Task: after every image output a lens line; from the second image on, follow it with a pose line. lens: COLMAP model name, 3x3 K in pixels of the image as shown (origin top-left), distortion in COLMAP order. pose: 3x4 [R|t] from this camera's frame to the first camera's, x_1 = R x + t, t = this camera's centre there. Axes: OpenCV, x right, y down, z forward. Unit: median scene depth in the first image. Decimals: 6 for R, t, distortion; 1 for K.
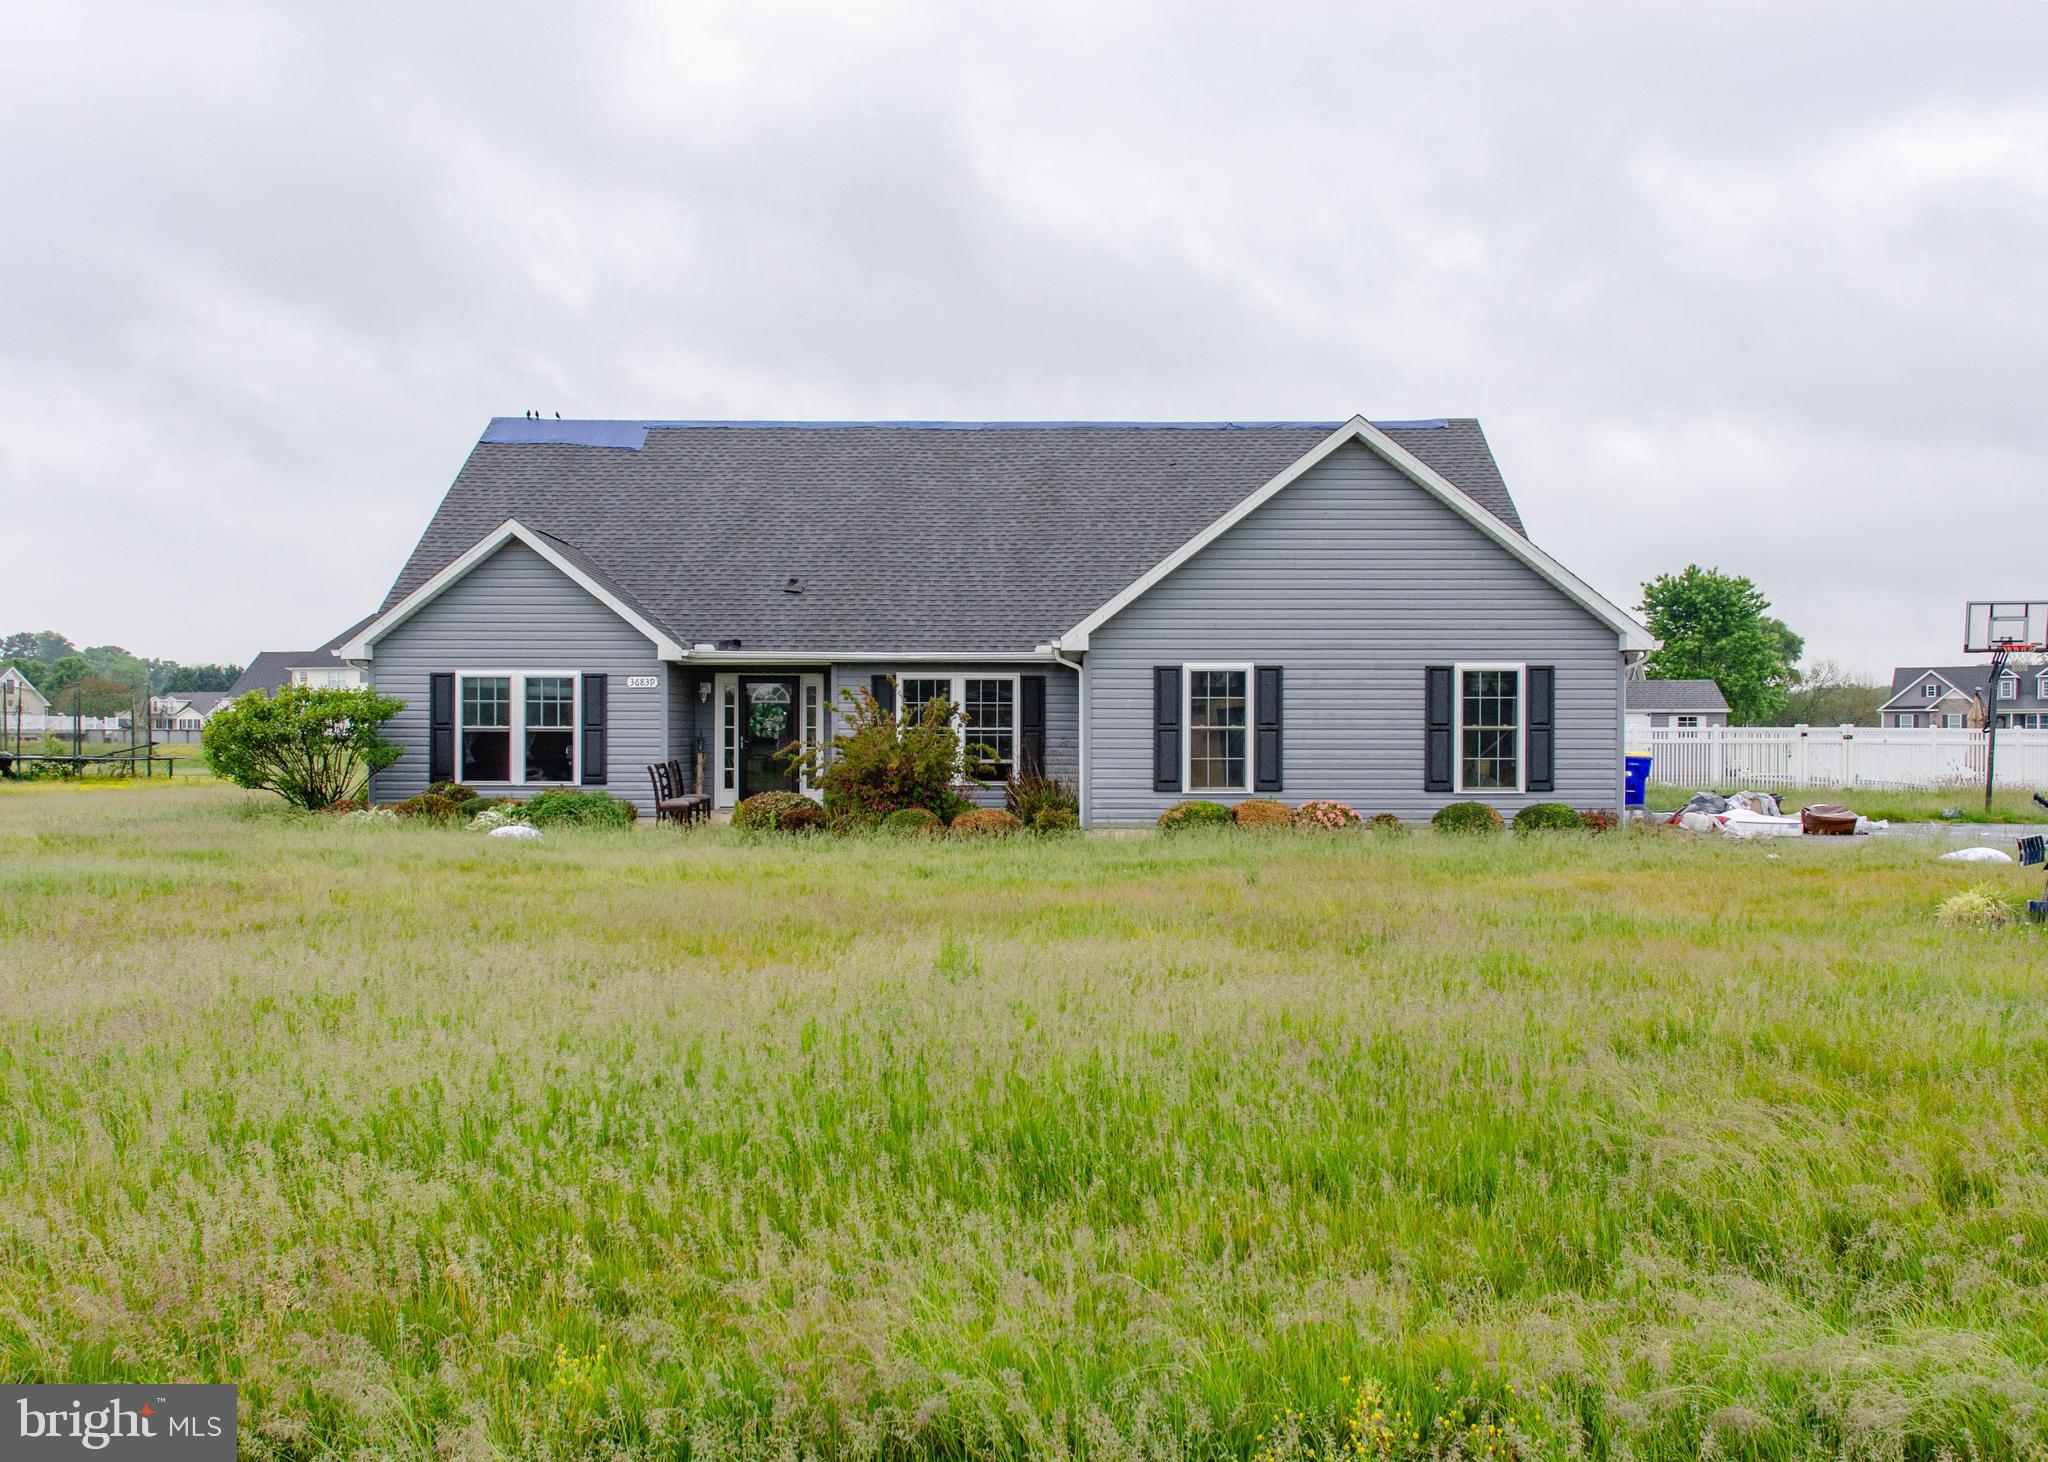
lens RADIAL K [[1632.9, 0, 1047.1], [0, 1632.9, 734.0], [0, 0, 1]] dist [-0.002887, 0.014794]
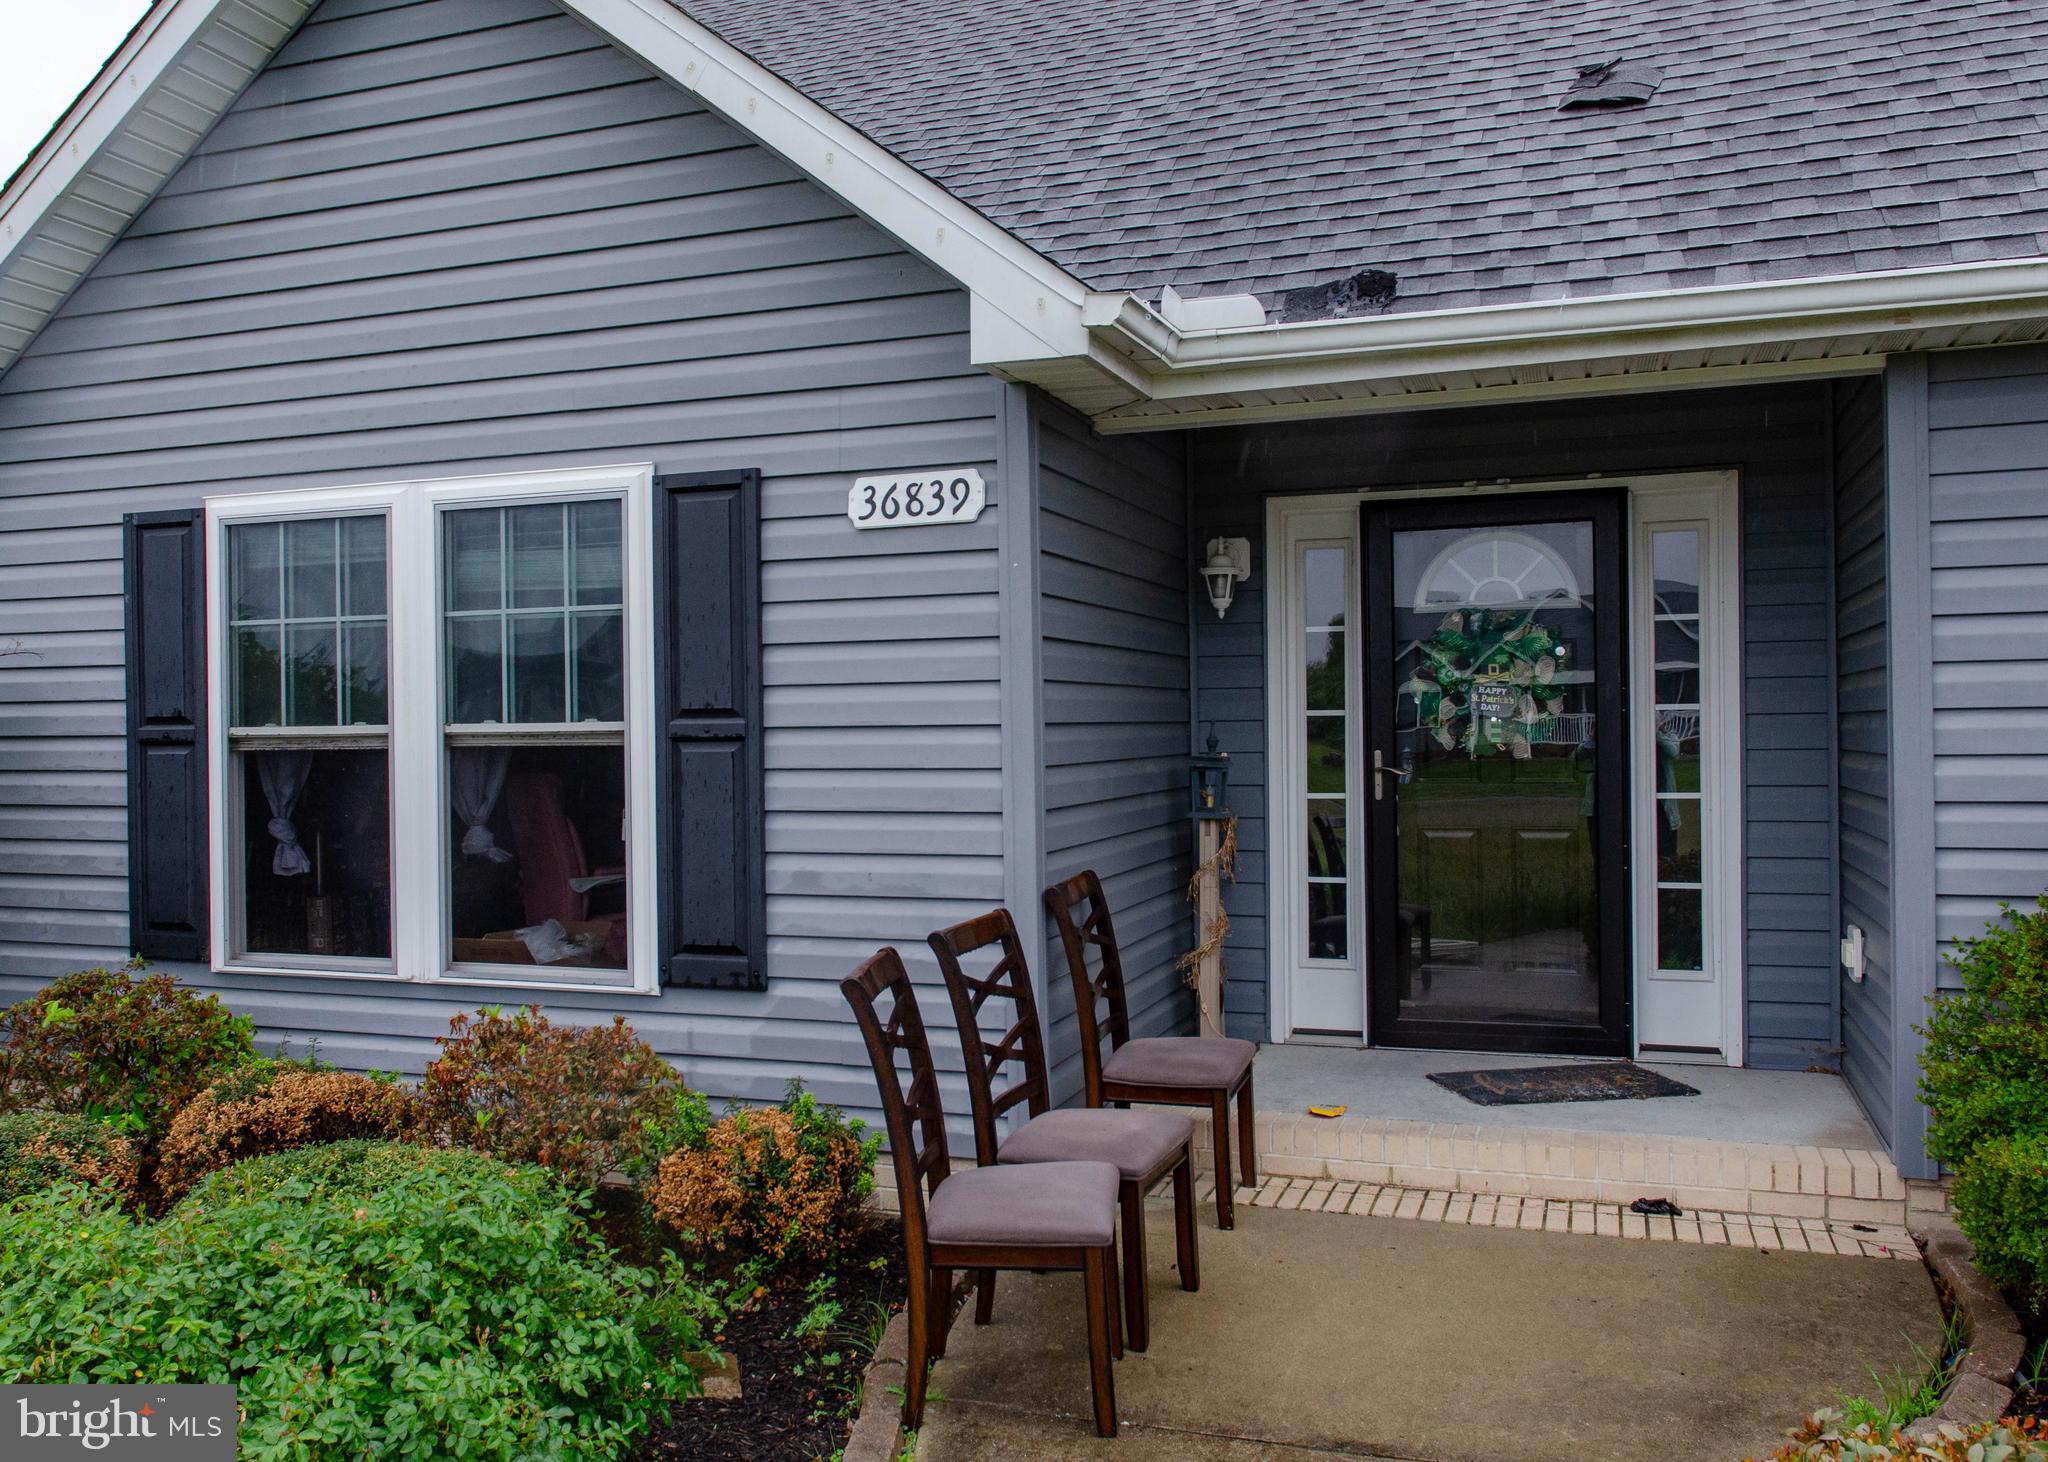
lens RADIAL K [[1632.9, 0, 1047.1], [0, 1632.9, 734.0], [0, 0, 1]] dist [-0.002887, 0.014794]
pose [[0.944000, -0.011571, -0.329741, -0.165058], [0.013830, 0.999894, 0.004508, -0.003178], [0.329654, -0.008816, 0.944061, 0.811894]]
